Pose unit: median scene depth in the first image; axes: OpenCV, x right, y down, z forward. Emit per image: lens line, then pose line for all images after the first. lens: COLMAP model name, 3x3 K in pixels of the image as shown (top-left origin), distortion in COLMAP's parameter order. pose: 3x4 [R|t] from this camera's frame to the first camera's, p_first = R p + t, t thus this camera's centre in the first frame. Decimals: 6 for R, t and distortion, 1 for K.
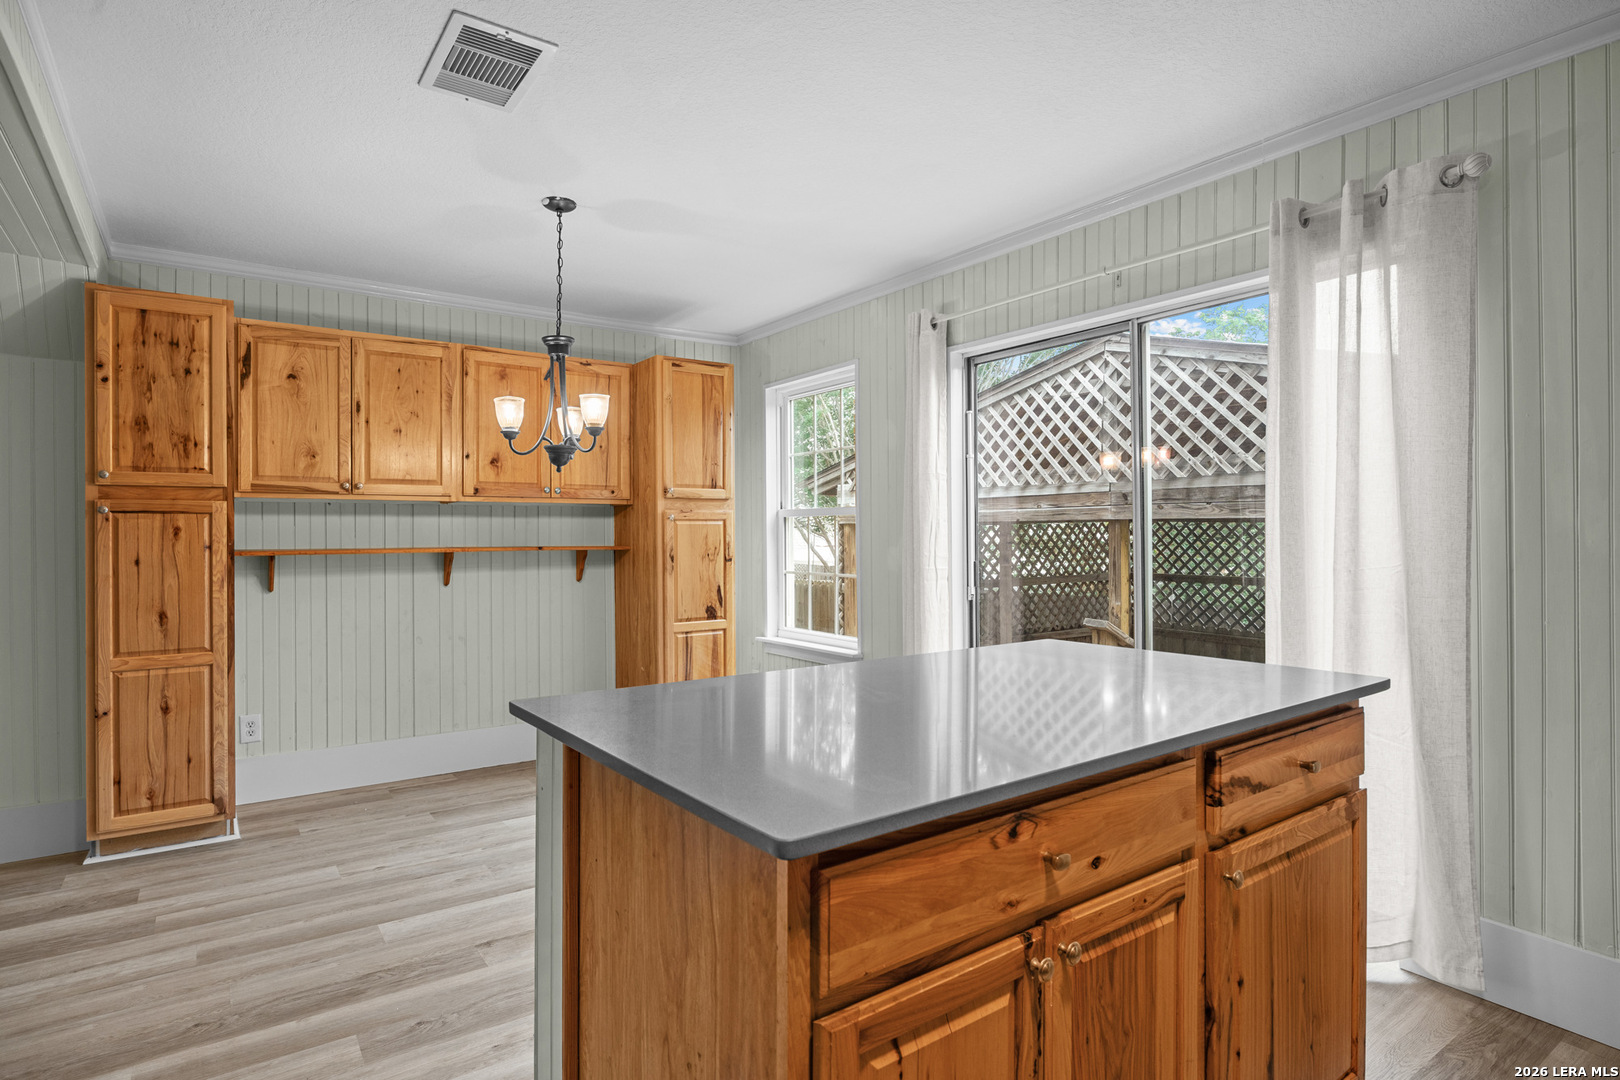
lens RADIAL K [[845.6, 0, 805.1], [0, 845.6, 539.6], [0, 0, 1]] dist [-0.007348, -0.000094]
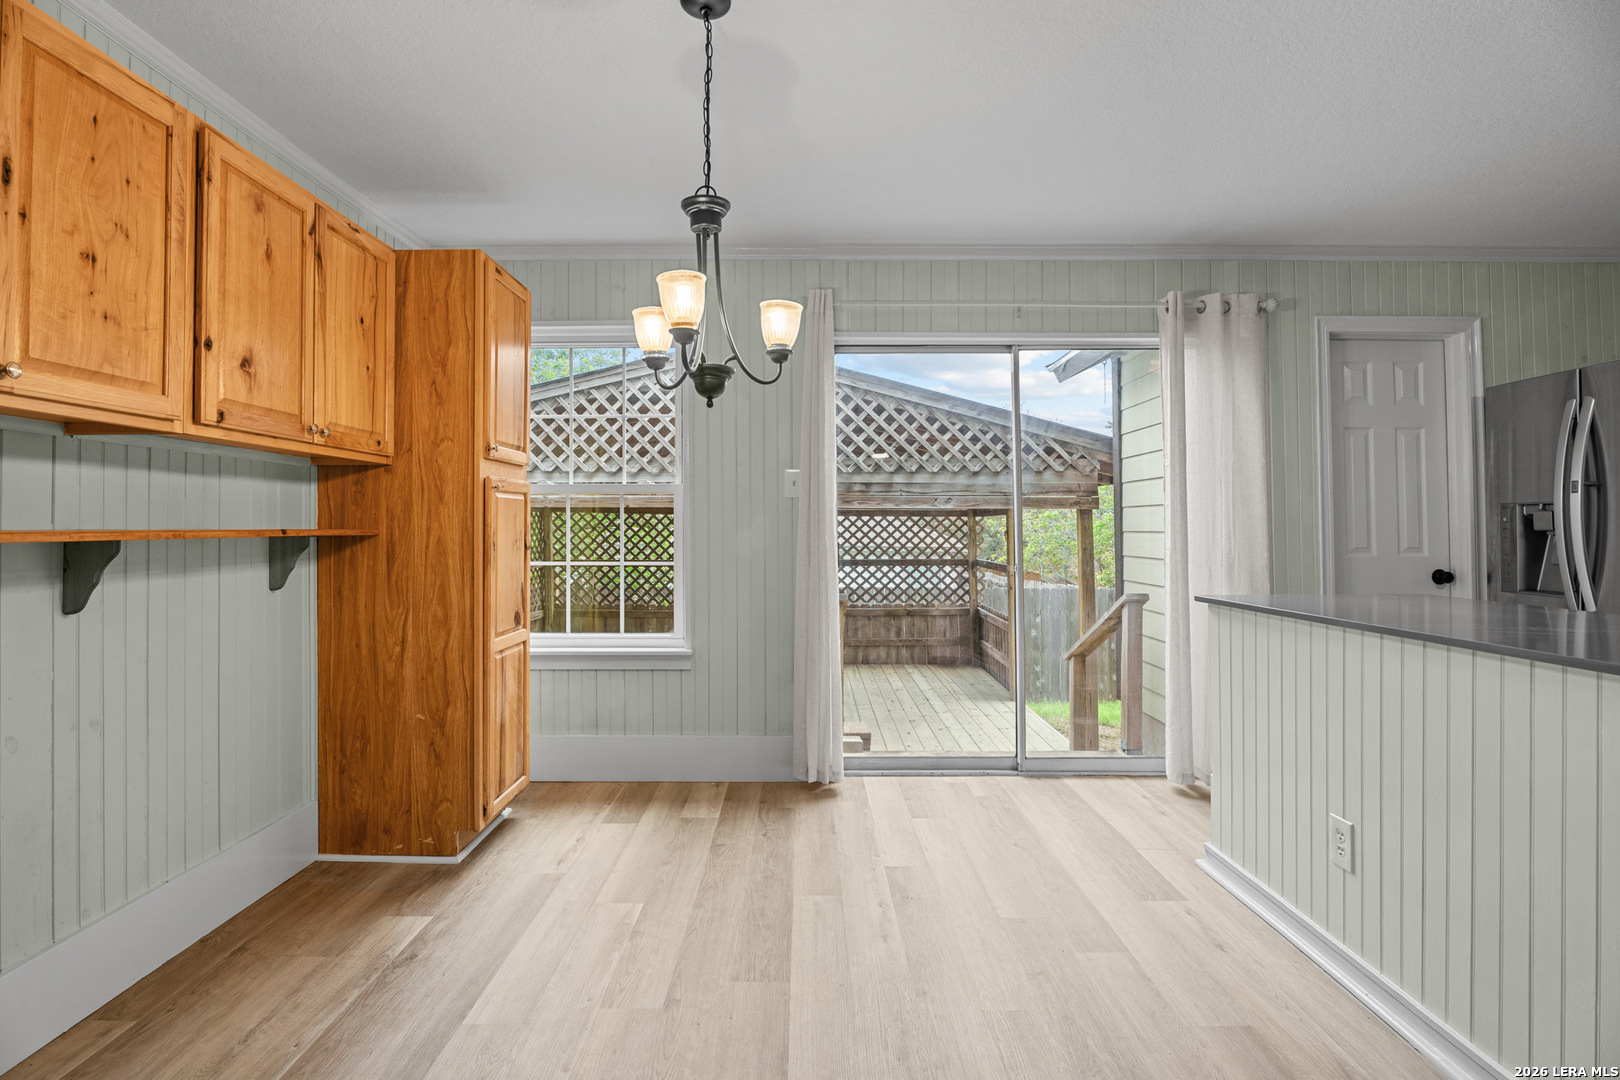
lens RADIAL K [[770.6, 0, 802.5], [0, 770.6, 518.1], [0, 0, 1]] dist [-0.010980, 0.002107]
pose [[0.586405, 0.012186, 0.809926, -0.529432], [0.003159, 0.999845, -0.017330, 0.010903], [-0.810012, 0.012721, 0.586276, 0.434738]]
